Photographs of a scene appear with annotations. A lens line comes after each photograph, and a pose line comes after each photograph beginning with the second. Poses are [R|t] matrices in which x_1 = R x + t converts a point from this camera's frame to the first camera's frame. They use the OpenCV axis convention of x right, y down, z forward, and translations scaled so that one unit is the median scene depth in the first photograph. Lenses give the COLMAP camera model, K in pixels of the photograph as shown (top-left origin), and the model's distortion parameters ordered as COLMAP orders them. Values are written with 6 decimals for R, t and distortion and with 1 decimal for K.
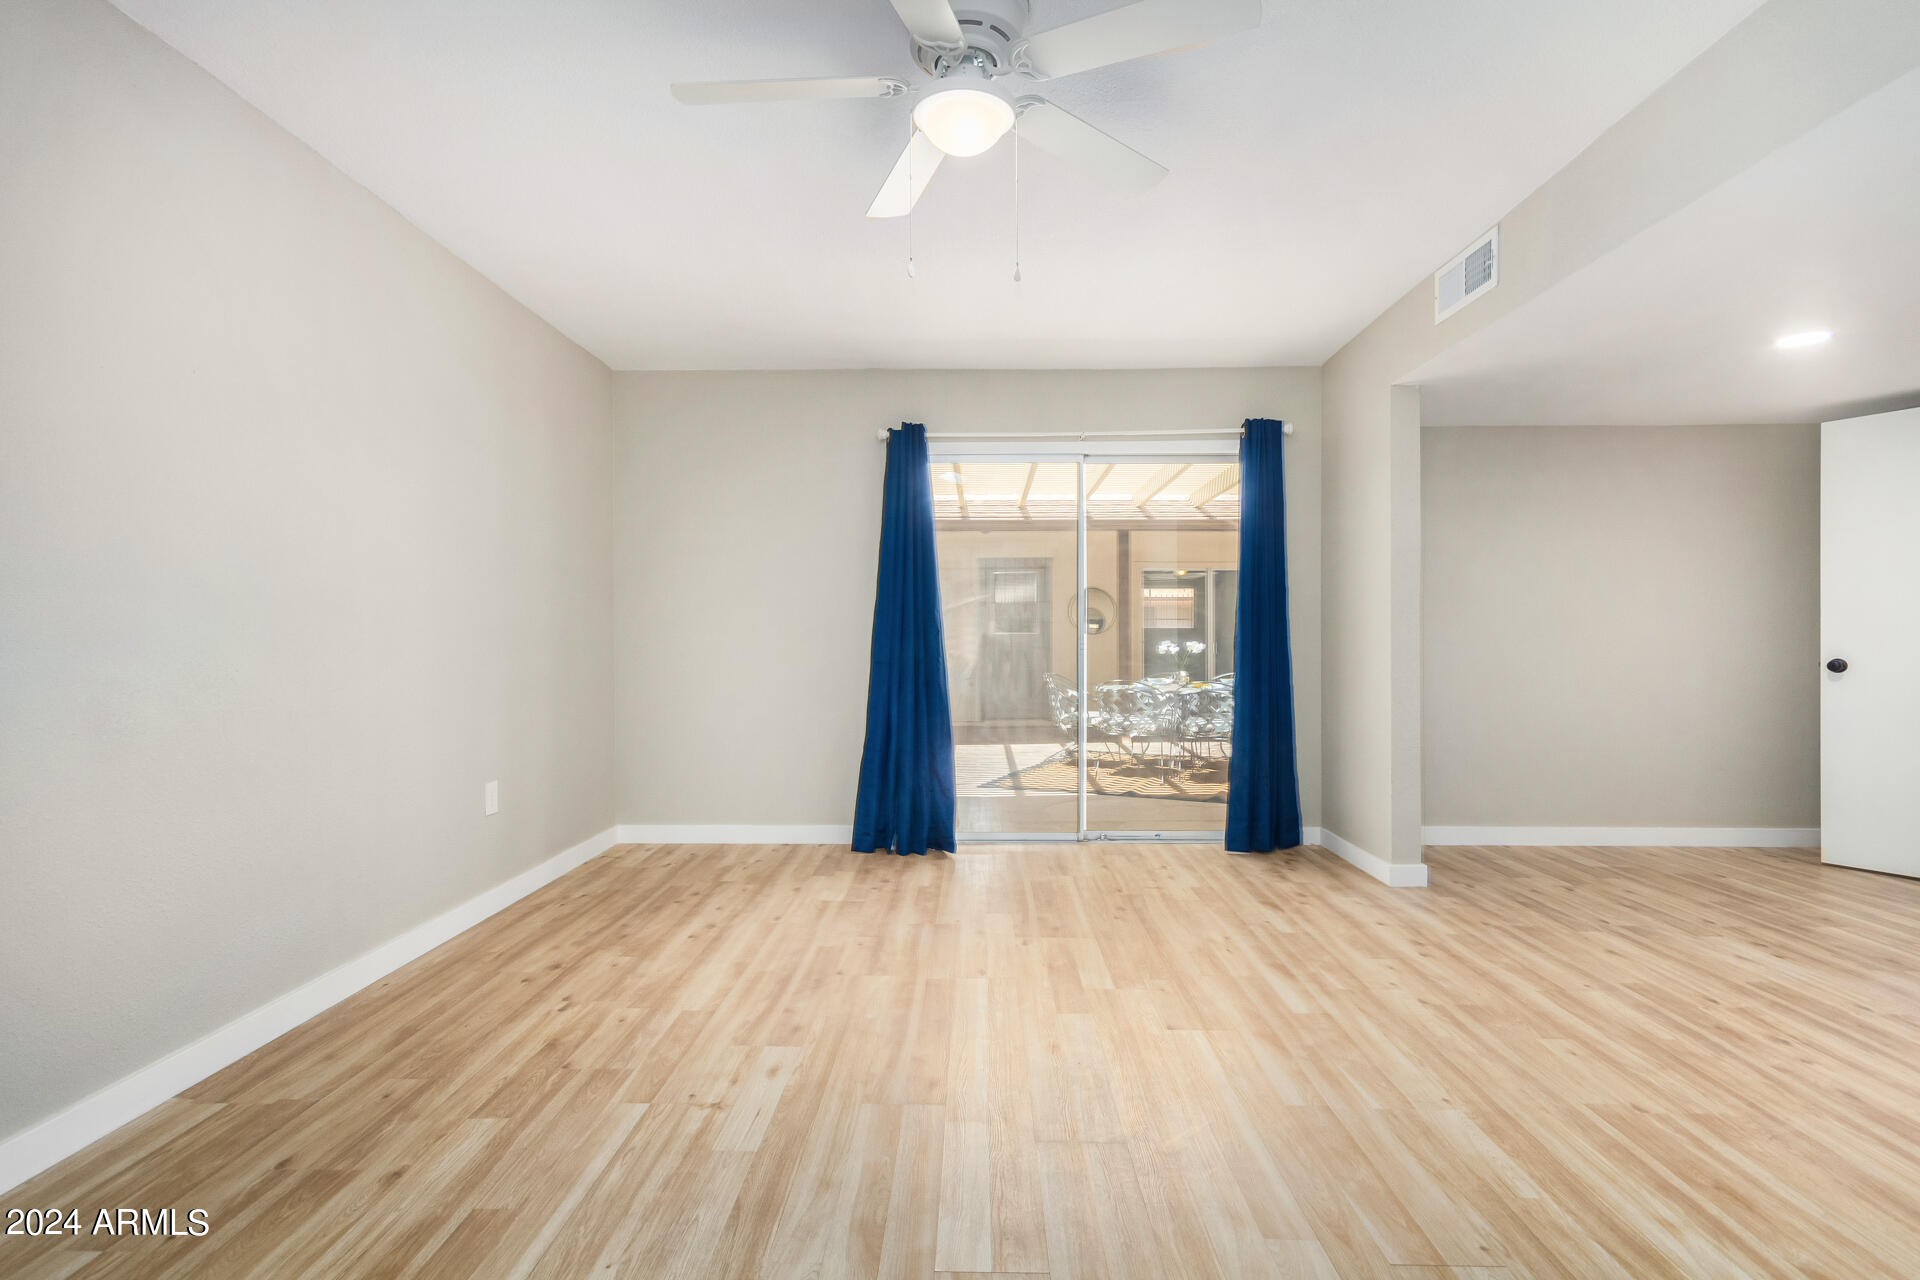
lens RADIAL K [[894.6, 0, 960.2], [0, 894.6, 644.8], [0, 0, 1]] dist [0.003091, 0.000425]
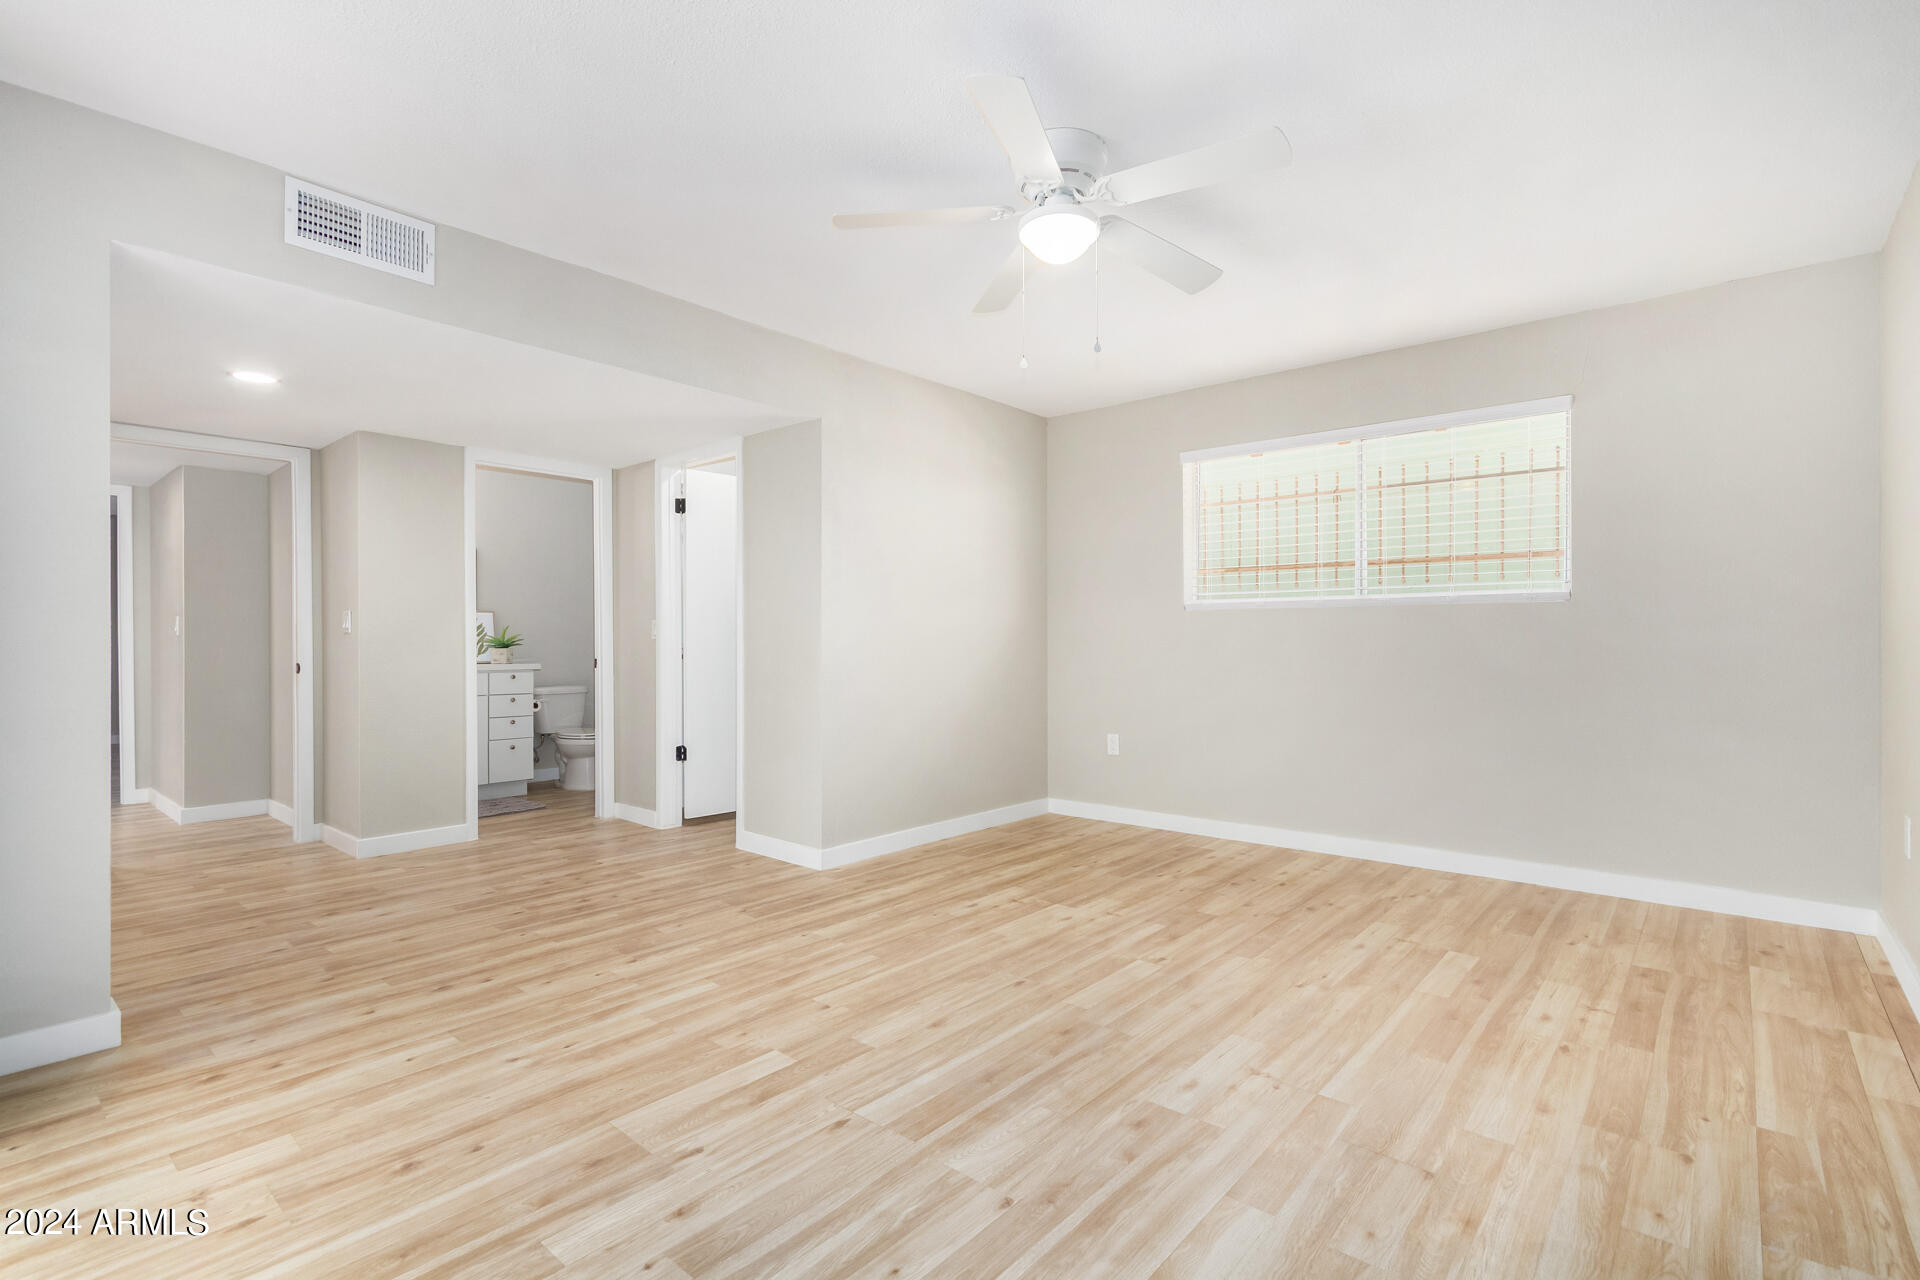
lens RADIAL K [[894.6, 0, 960.2], [0, 894.6, 644.8], [0, 0, 1]] dist [0.003091, 0.000425]
pose [[-0.774100, 0.003309, 0.633055, -0.514065], [0.008400, 0.999952, 0.005045, -0.009745], [-0.633007, 0.009224, -0.774091, 1.548105]]
